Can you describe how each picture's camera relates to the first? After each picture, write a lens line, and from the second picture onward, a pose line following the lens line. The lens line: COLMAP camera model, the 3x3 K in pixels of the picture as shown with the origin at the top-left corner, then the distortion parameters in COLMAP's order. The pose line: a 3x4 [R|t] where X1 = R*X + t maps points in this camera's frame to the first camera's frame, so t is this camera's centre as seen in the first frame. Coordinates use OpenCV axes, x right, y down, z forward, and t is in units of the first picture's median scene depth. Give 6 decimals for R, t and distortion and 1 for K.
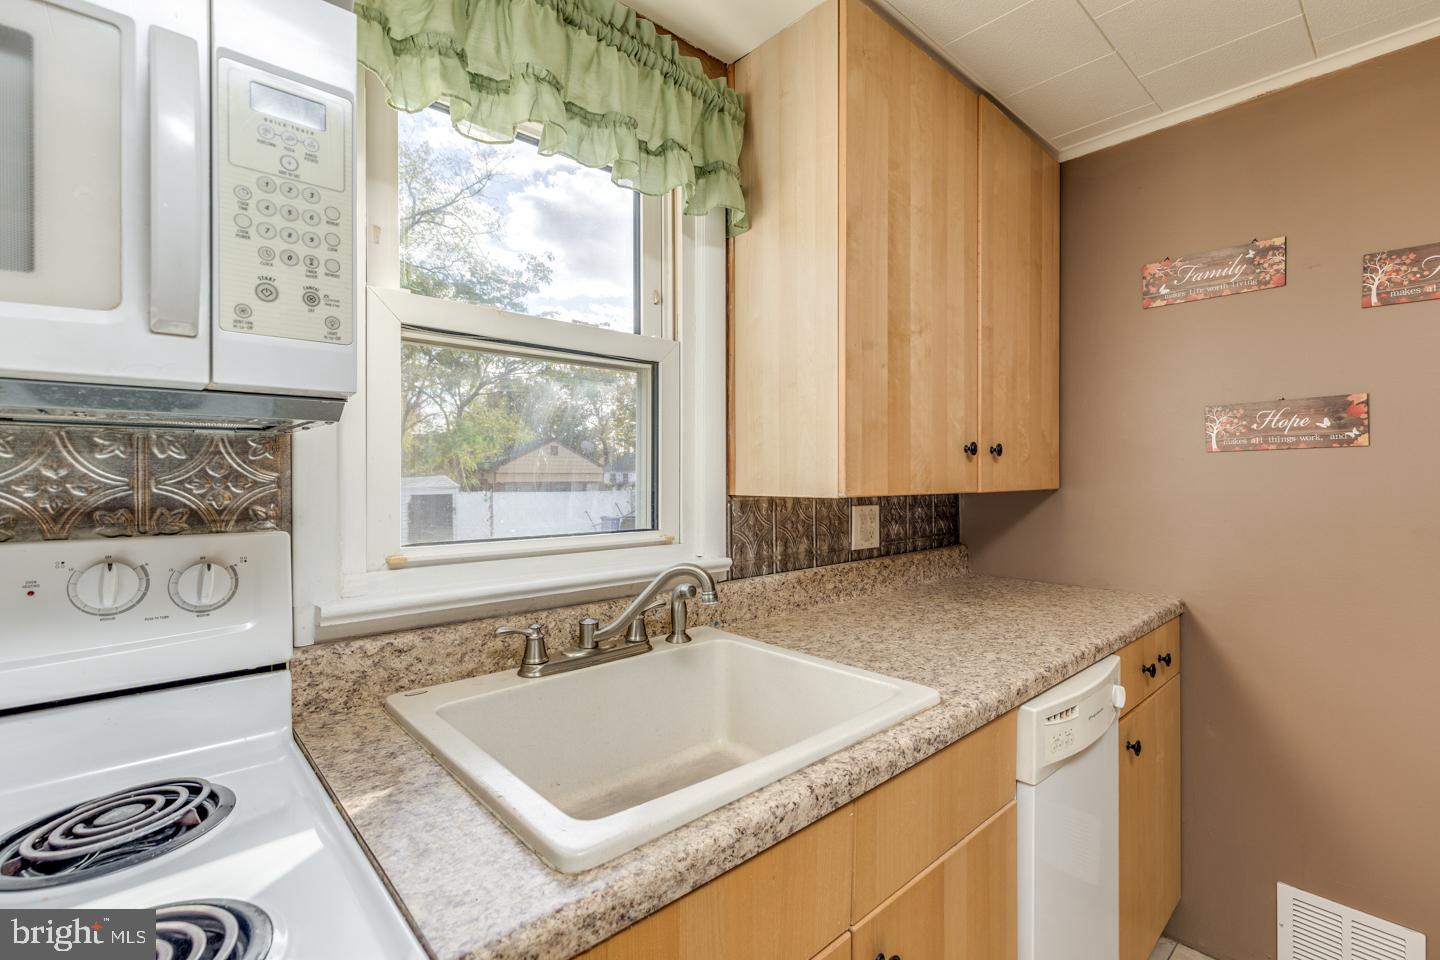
lens RADIAL K [[649.5, 0, 719.6], [0, 649.5, 476.8], [0, 0, 1]] dist [0.011961, -0.002066]
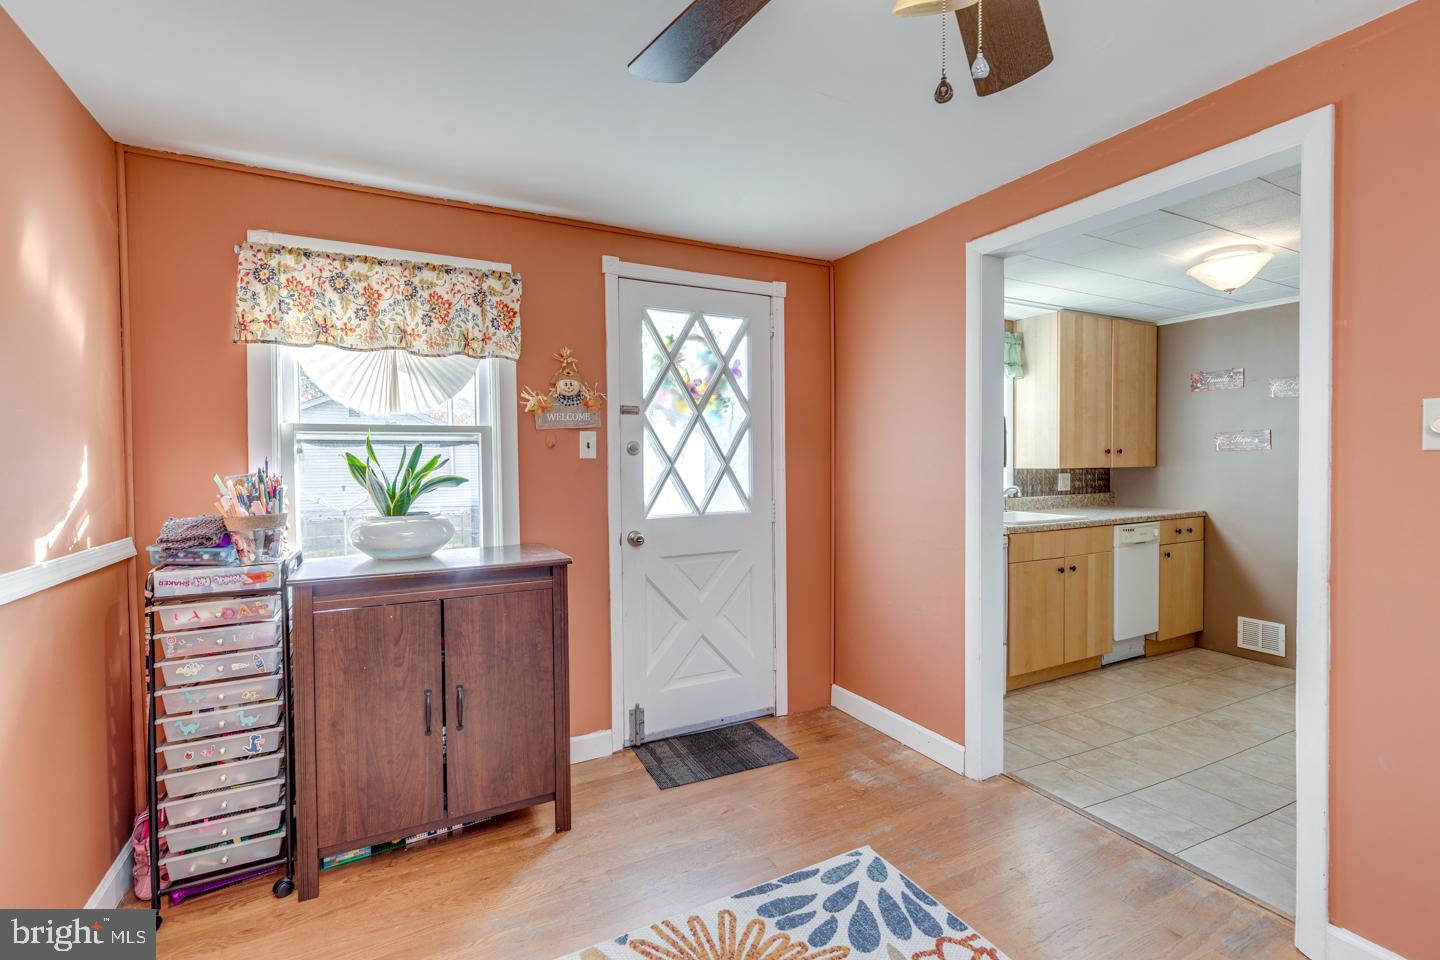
lens RADIAL K [[649.5, 0, 721.6], [0, 649.5, 472.5], [0, 0, 1]] dist [0.011961, -0.002066]
pose [[0.970064, -0.000304, -0.242850, -0.566247], [0.004641, 0.999840, 0.017290, -0.009823], [0.242805, -0.017899, 0.969910, -2.225602]]
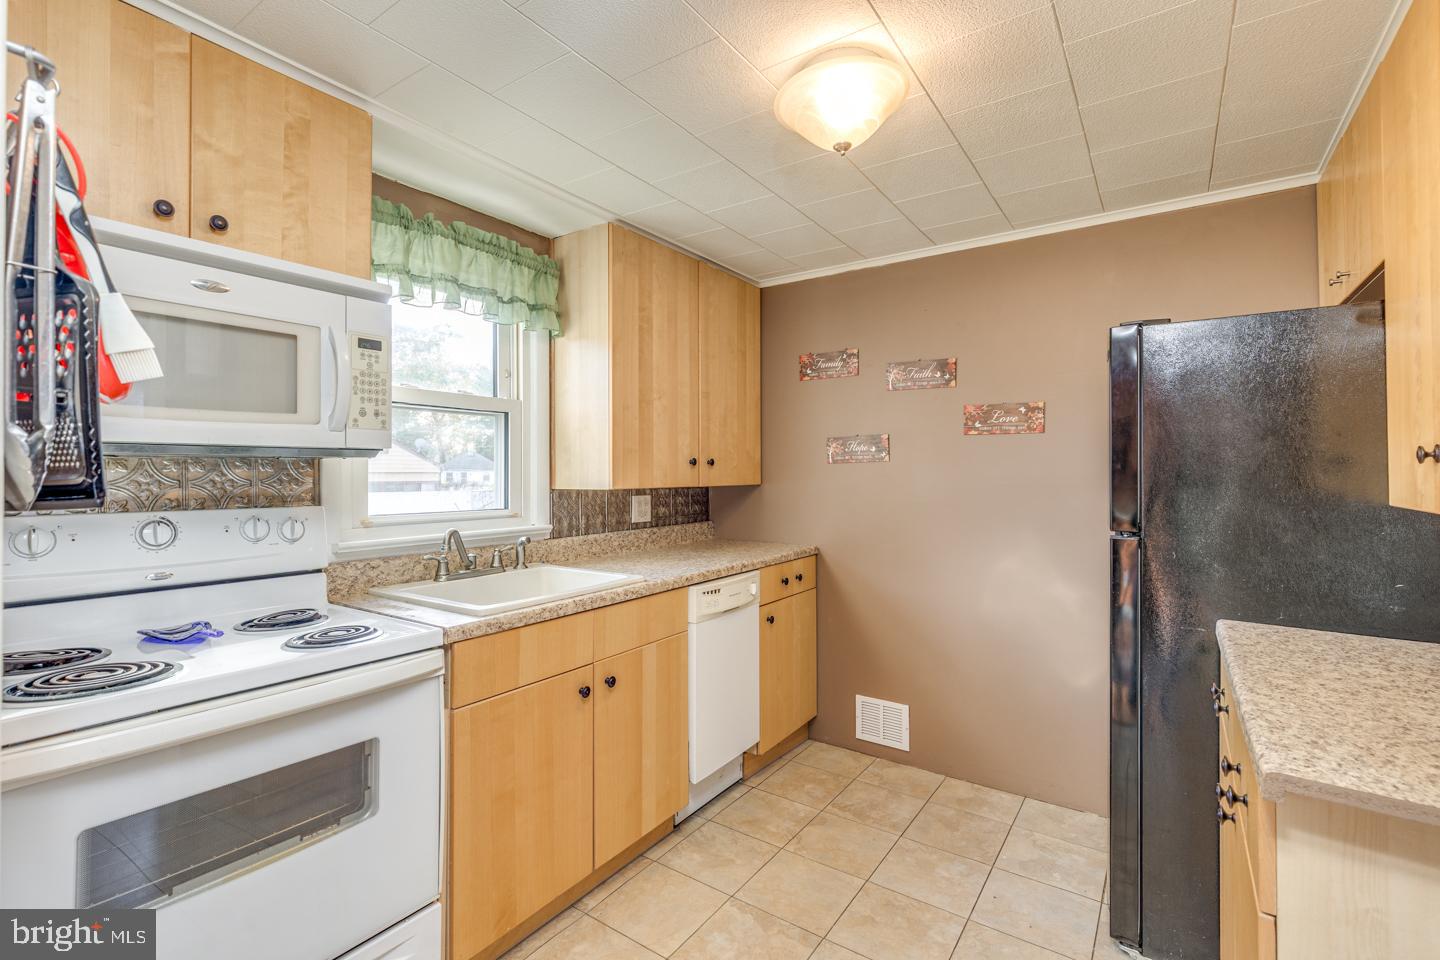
lens RADIAL K [[649.5, 0, 719.7], [0, 649.5, 470.6], [0, 0, 1]] dist [0.011961, -0.002066]
pose [[0.973363, -0.000966, 0.229268, 0.054856], [0.002650, 0.999972, -0.007035, -0.007146], [-0.229254, 0.007455, 0.973338, -0.791572]]
